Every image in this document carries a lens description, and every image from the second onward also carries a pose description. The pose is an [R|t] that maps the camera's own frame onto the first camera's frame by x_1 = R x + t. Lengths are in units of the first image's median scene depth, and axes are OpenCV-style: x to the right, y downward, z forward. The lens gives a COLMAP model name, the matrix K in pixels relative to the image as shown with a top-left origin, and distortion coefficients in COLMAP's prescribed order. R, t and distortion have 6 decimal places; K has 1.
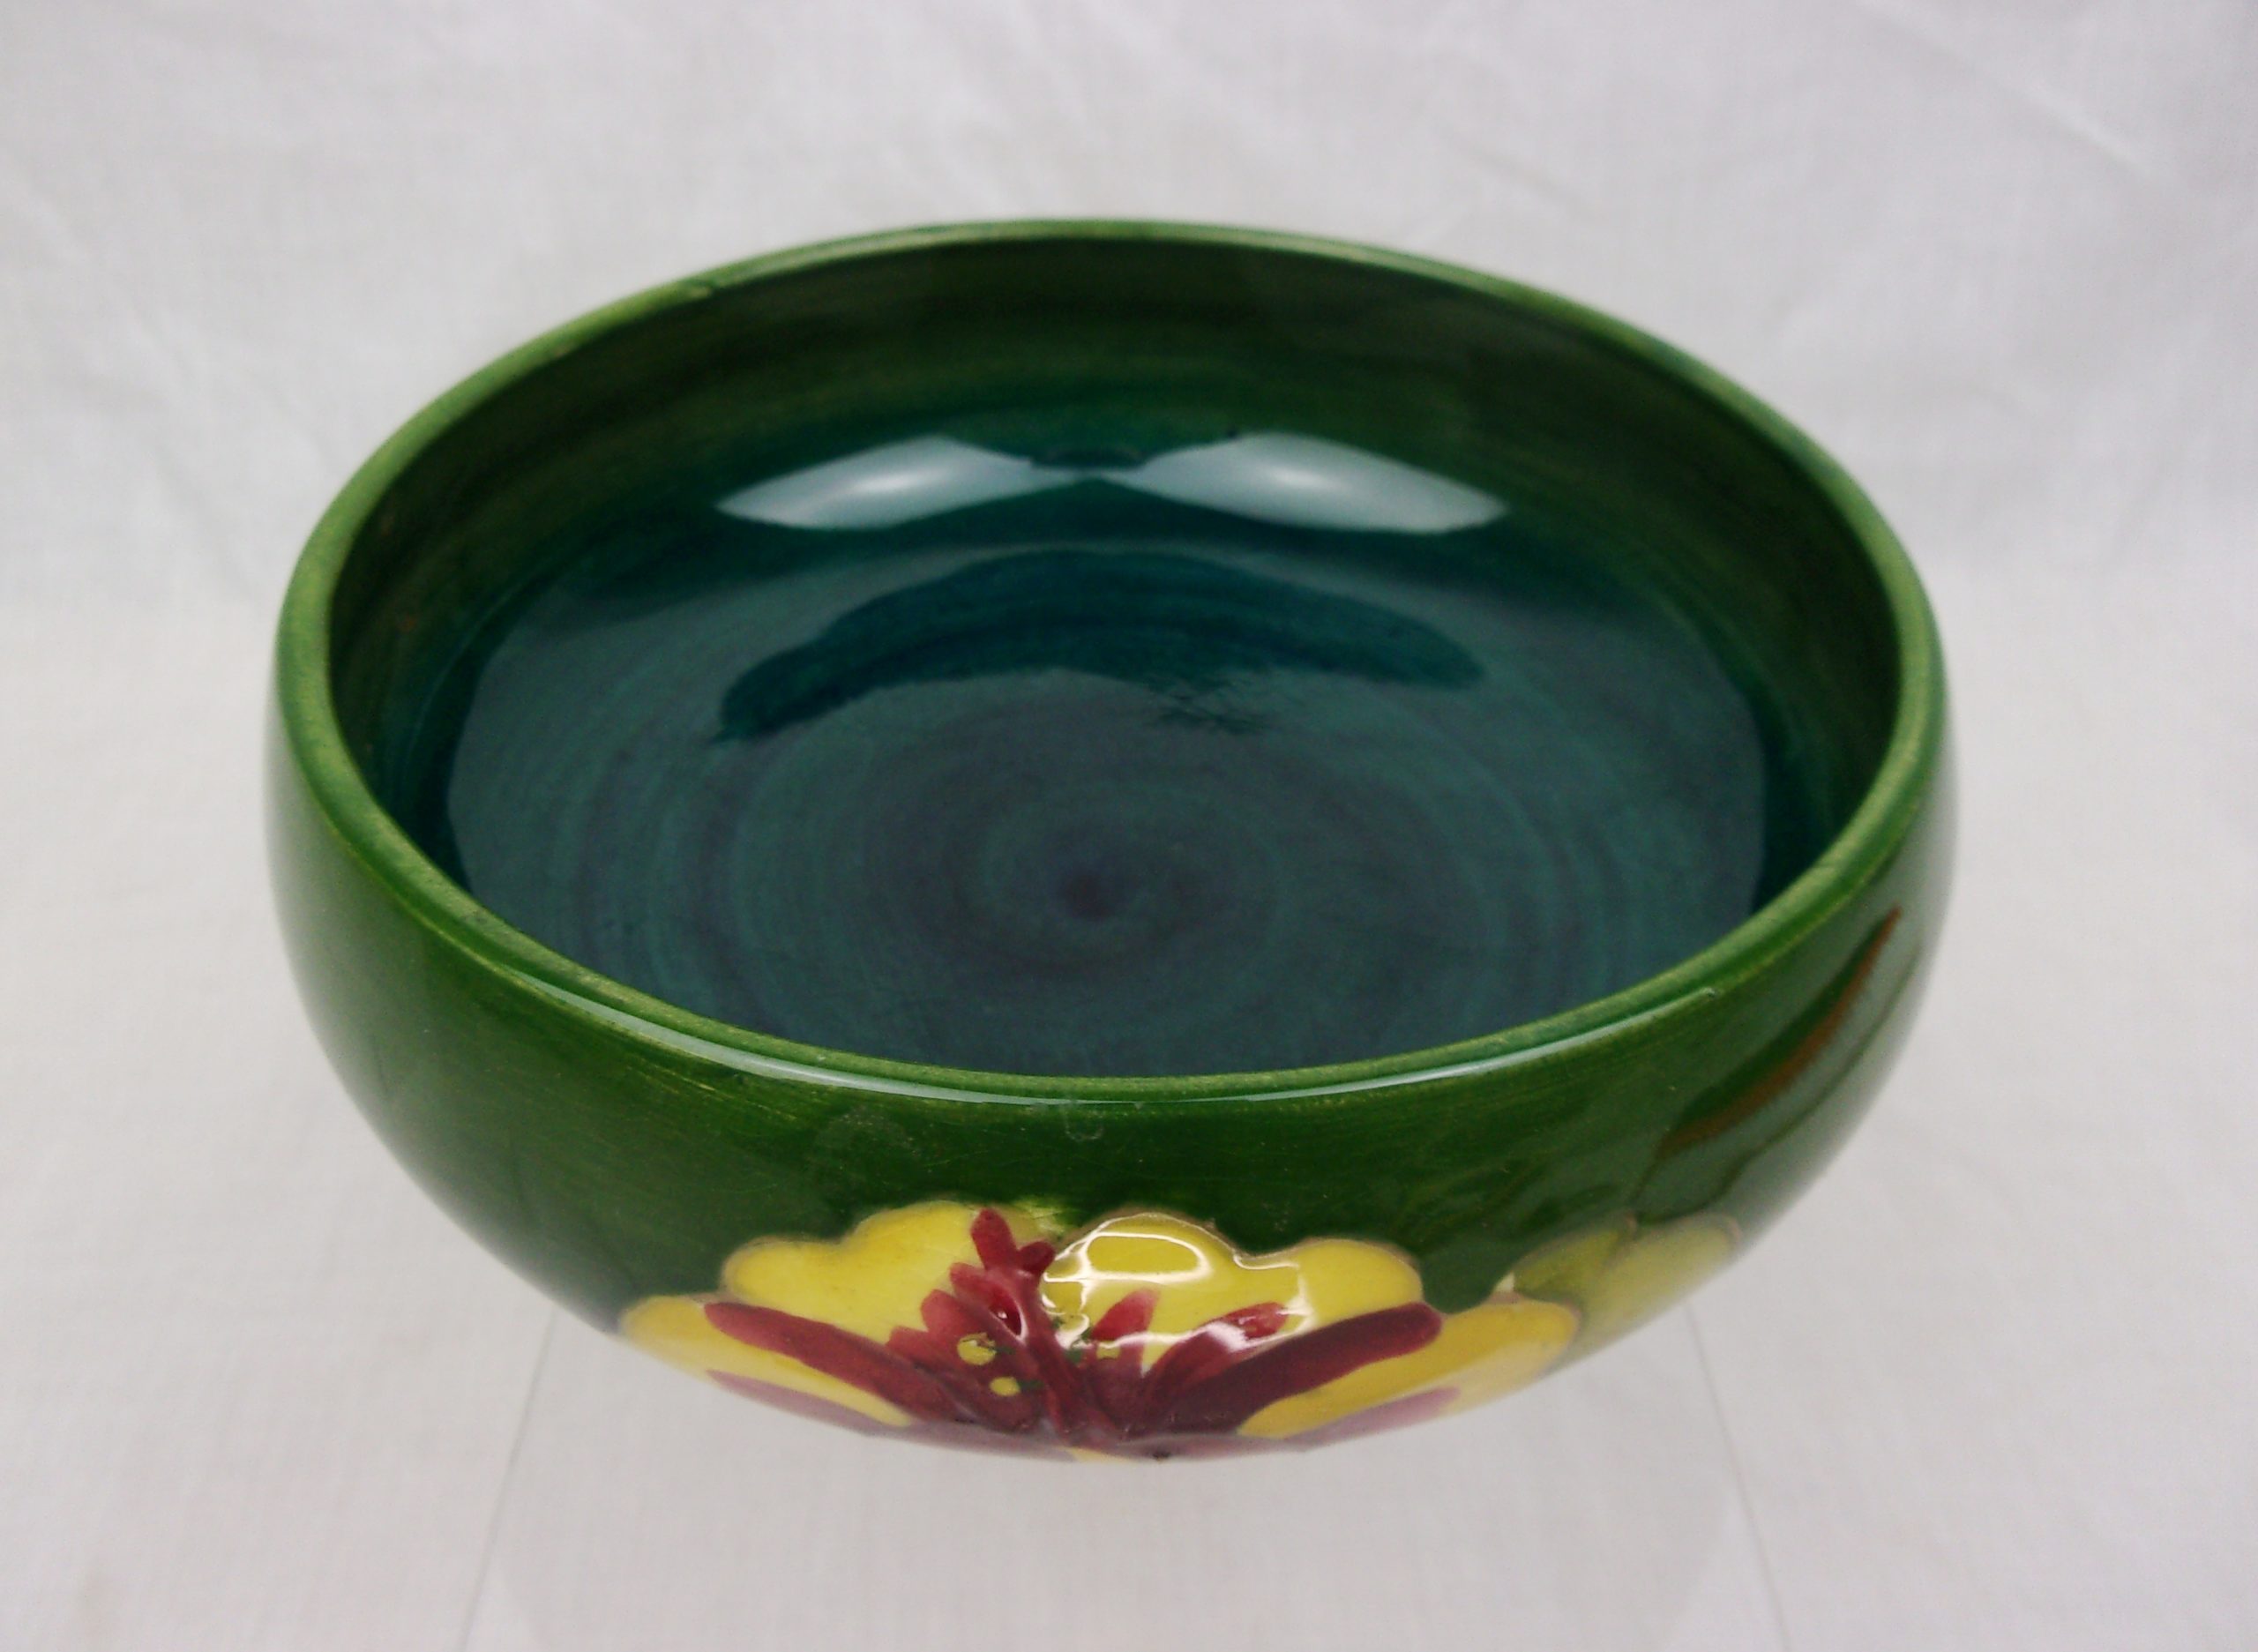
lens RADIAL K [[1958.5, 0, 1129.0], [0, 1958.5, 826.0], [0, 0, 1]] dist [-0.003044, 0.001342]
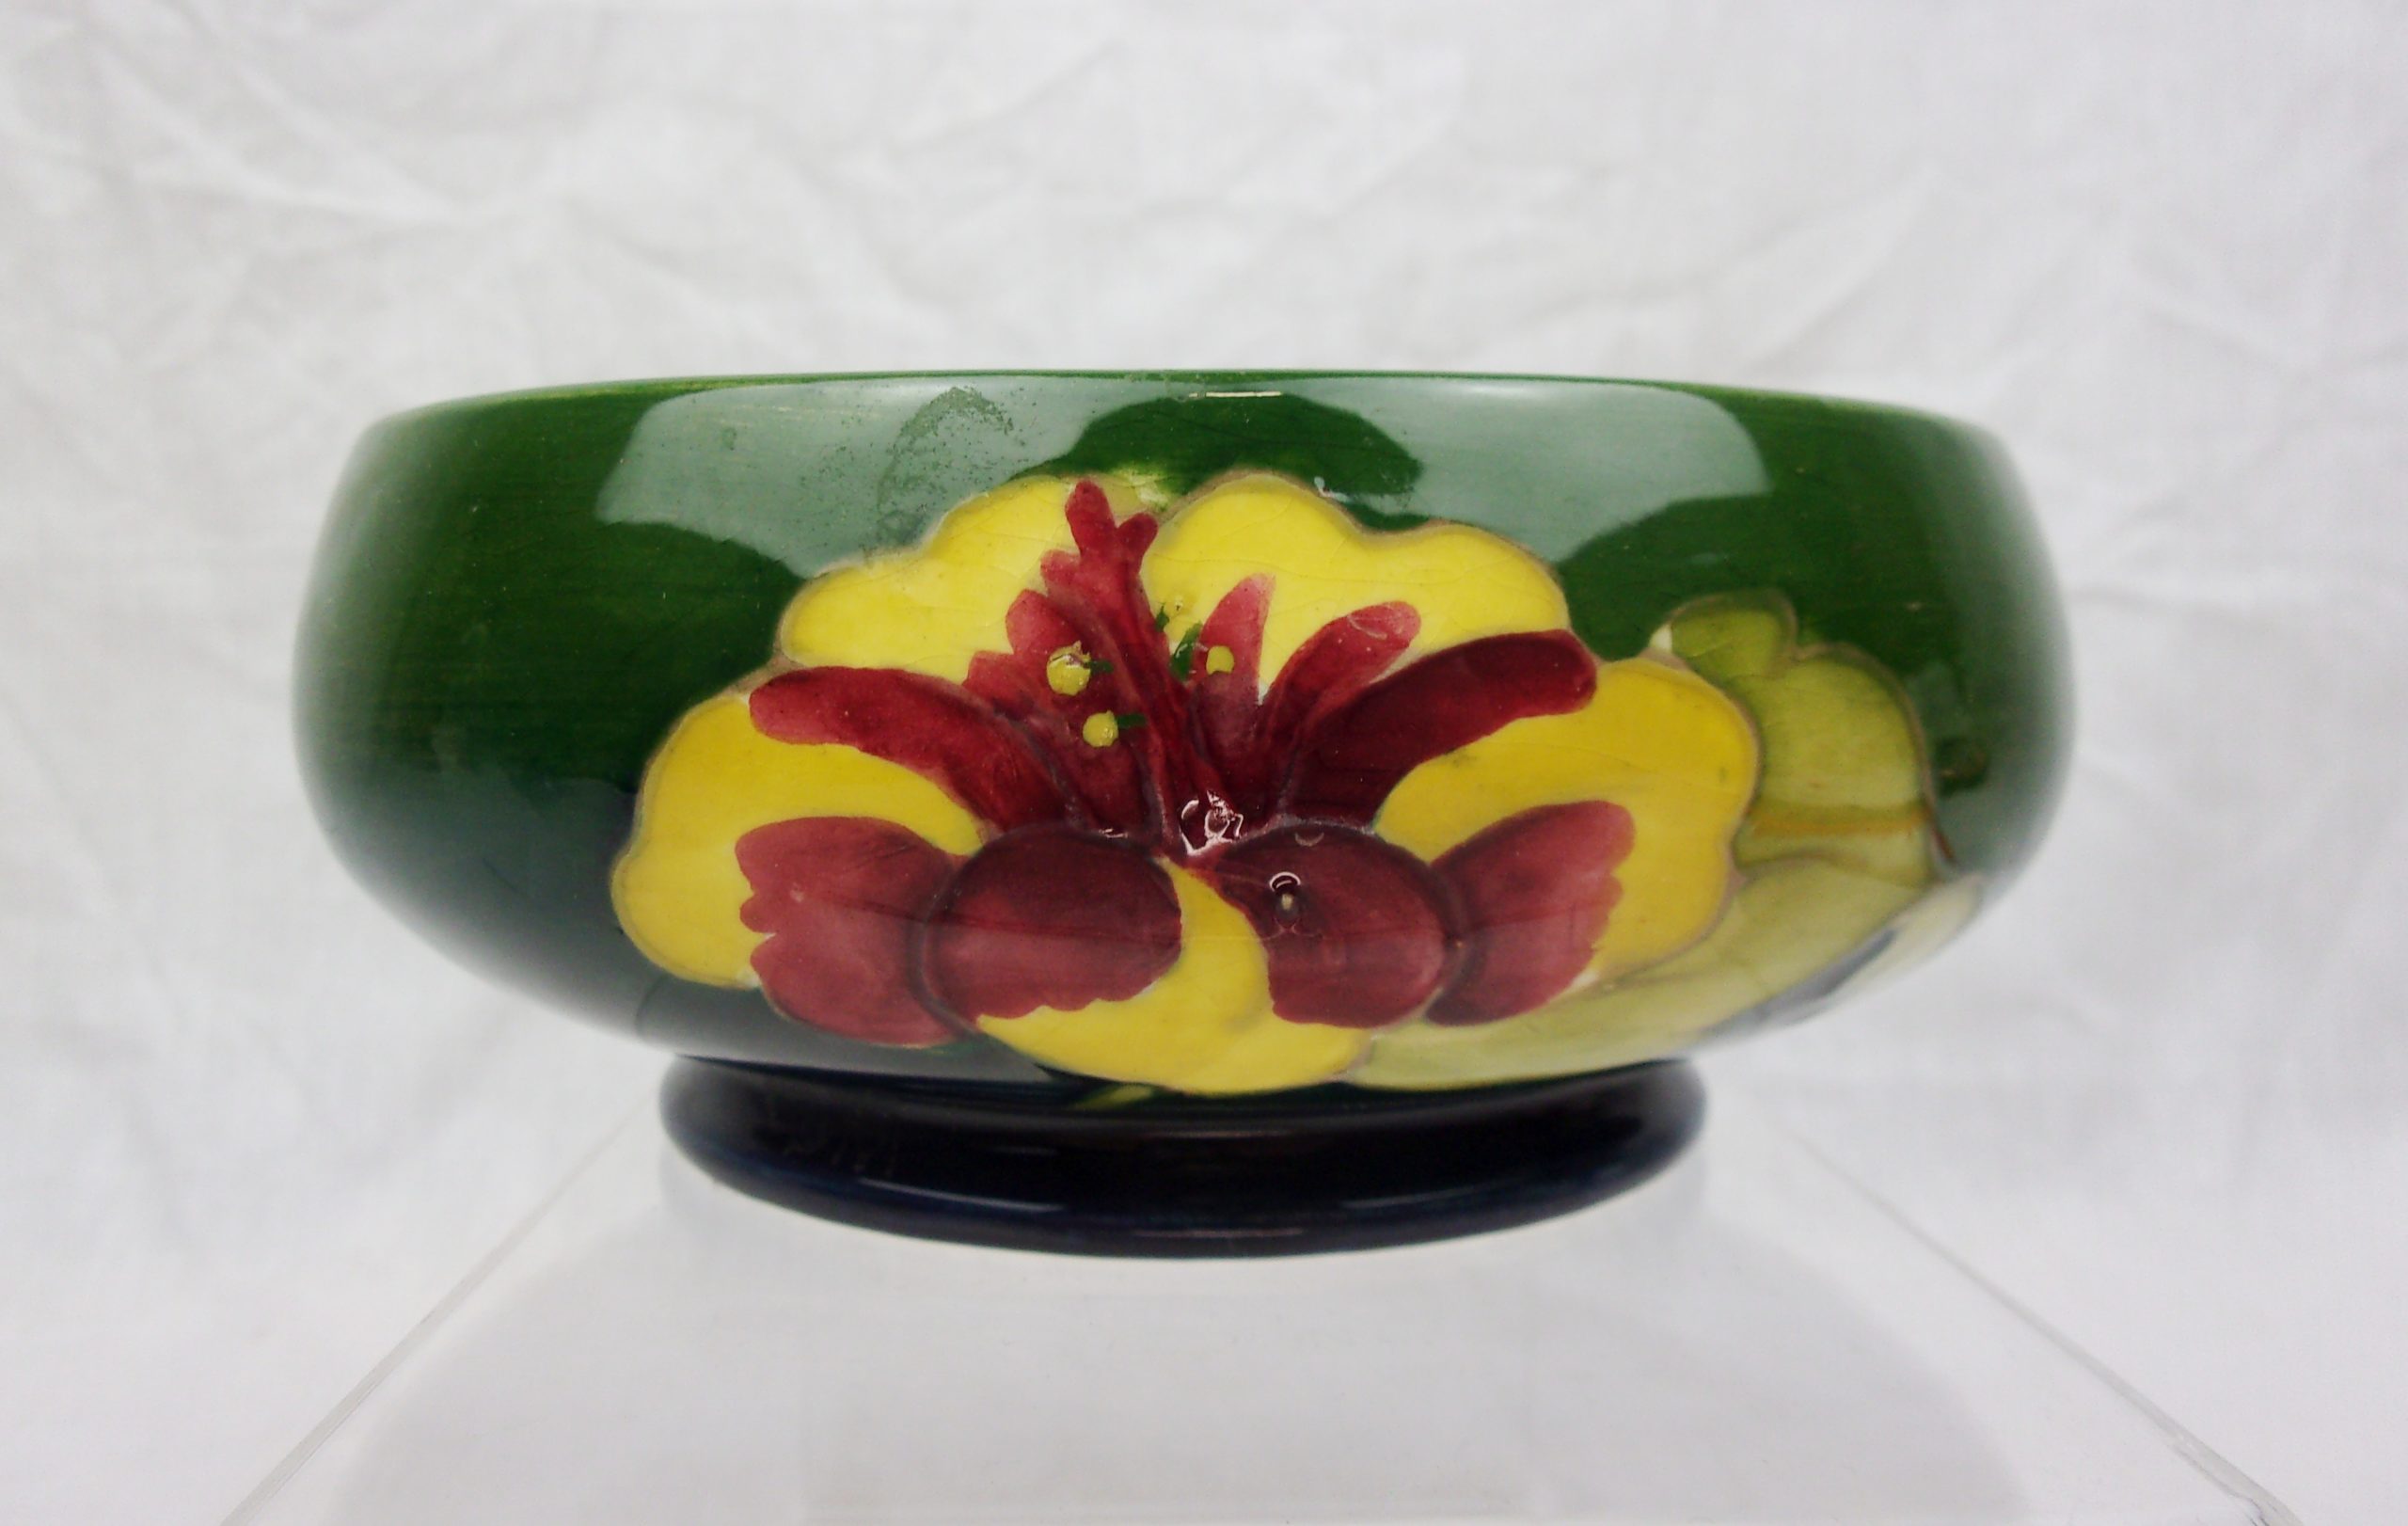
lens RADIAL K [[2082.1, 0, 1204.0], [0, 2082.1, 763.0], [0, 0, 1]] dist [0.032464, -0.006756]
pose [[0.999208, -0.020272, 0.034228, -0.050188], [0.036715, 0.801183, -0.597292, 0.854749], [-0.015315, 0.598076, 0.801293, 0.281497]]
